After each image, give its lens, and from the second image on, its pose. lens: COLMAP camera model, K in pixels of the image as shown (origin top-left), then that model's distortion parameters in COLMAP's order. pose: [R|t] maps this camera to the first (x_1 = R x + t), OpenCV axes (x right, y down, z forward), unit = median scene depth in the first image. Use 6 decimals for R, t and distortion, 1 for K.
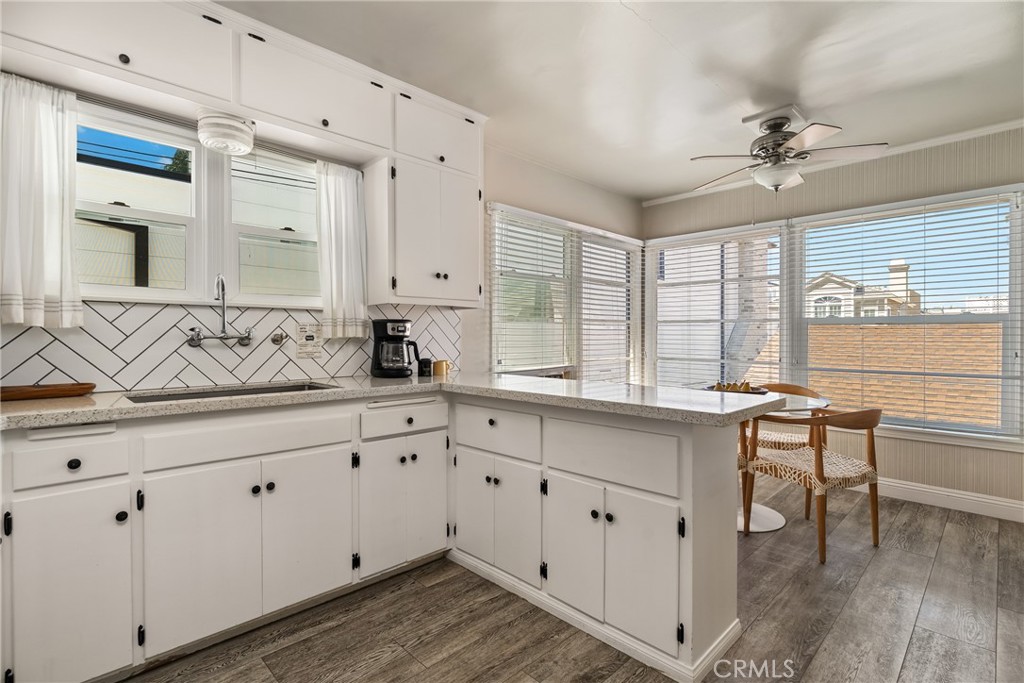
lens RADIAL K [[479.4, 0, 517.5], [0, 479.4, 339.0], [0, 0, 1]] dist [0.002319, 0.001211]
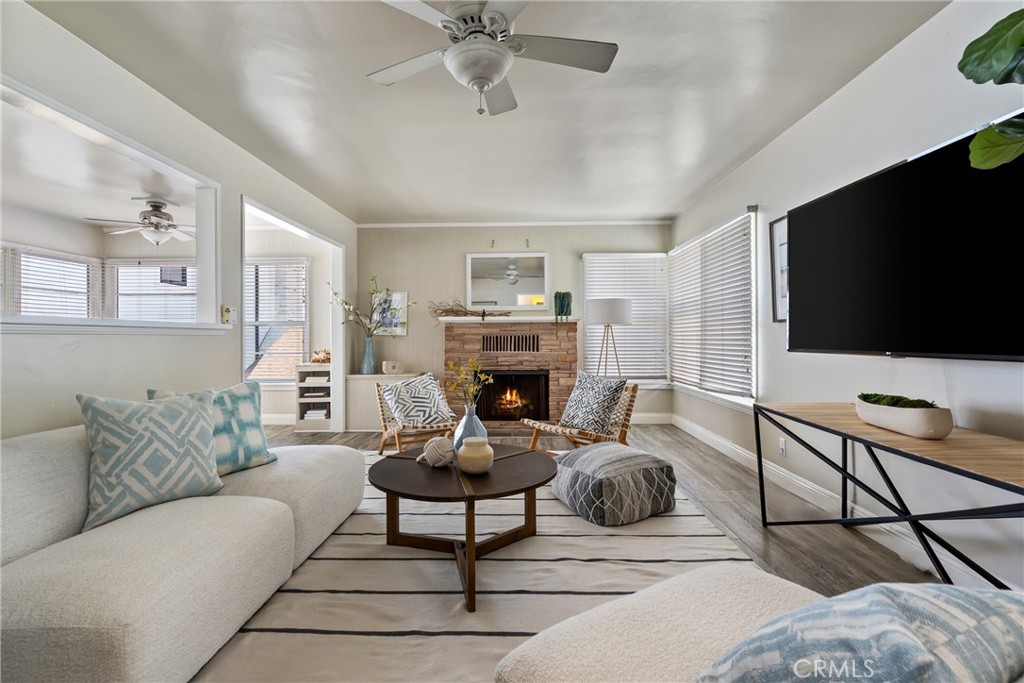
lens RADIAL K [[464.4, 0, 501.9], [0, 464.4, 334.8], [0, 0, 1]] dist [-0.006539, 0.005288]
pose [[0.727315, -0.003824, 0.686293, 0.347654], [0.014832, 0.999839, -0.010147, 0.040602], [-0.686144, 0.017559, 0.727254, -1.115526]]
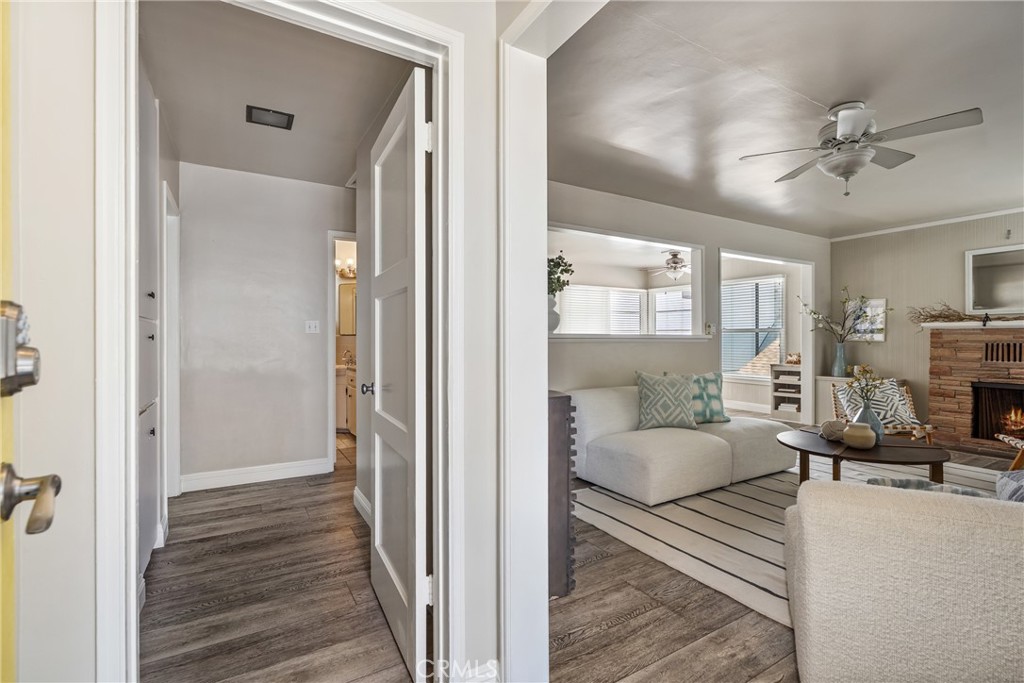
lens RADIAL K [[464.4, 0, 516.2], [0, 464.4, 339.4], [0, 0, 1]] dist [-0.006539, 0.005288]
pose [[0.972974, -0.001322, -0.230912, 0.331078], [-0.000378, 0.999973, -0.007319, 0.021994], [0.230915, 0.007208, 0.972947, -1.758194]]
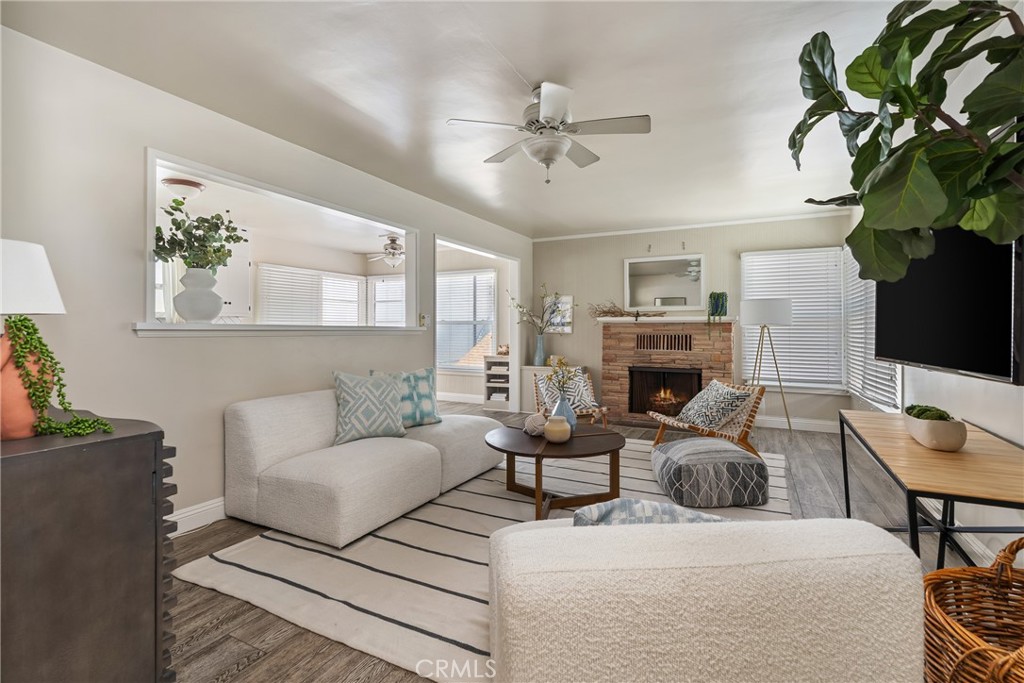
lens RADIAL K [[464.4, 0, 511.4], [0, 464.4, 331.7], [0, 0, 1]] dist [-0.006539, 0.005288]
pose [[0.949455, -0.001038, 0.313901, 0.426014], [0.002754, 0.999984, -0.005024, 0.017599], [-0.313891, 0.005634, 0.949442, -1.495187]]
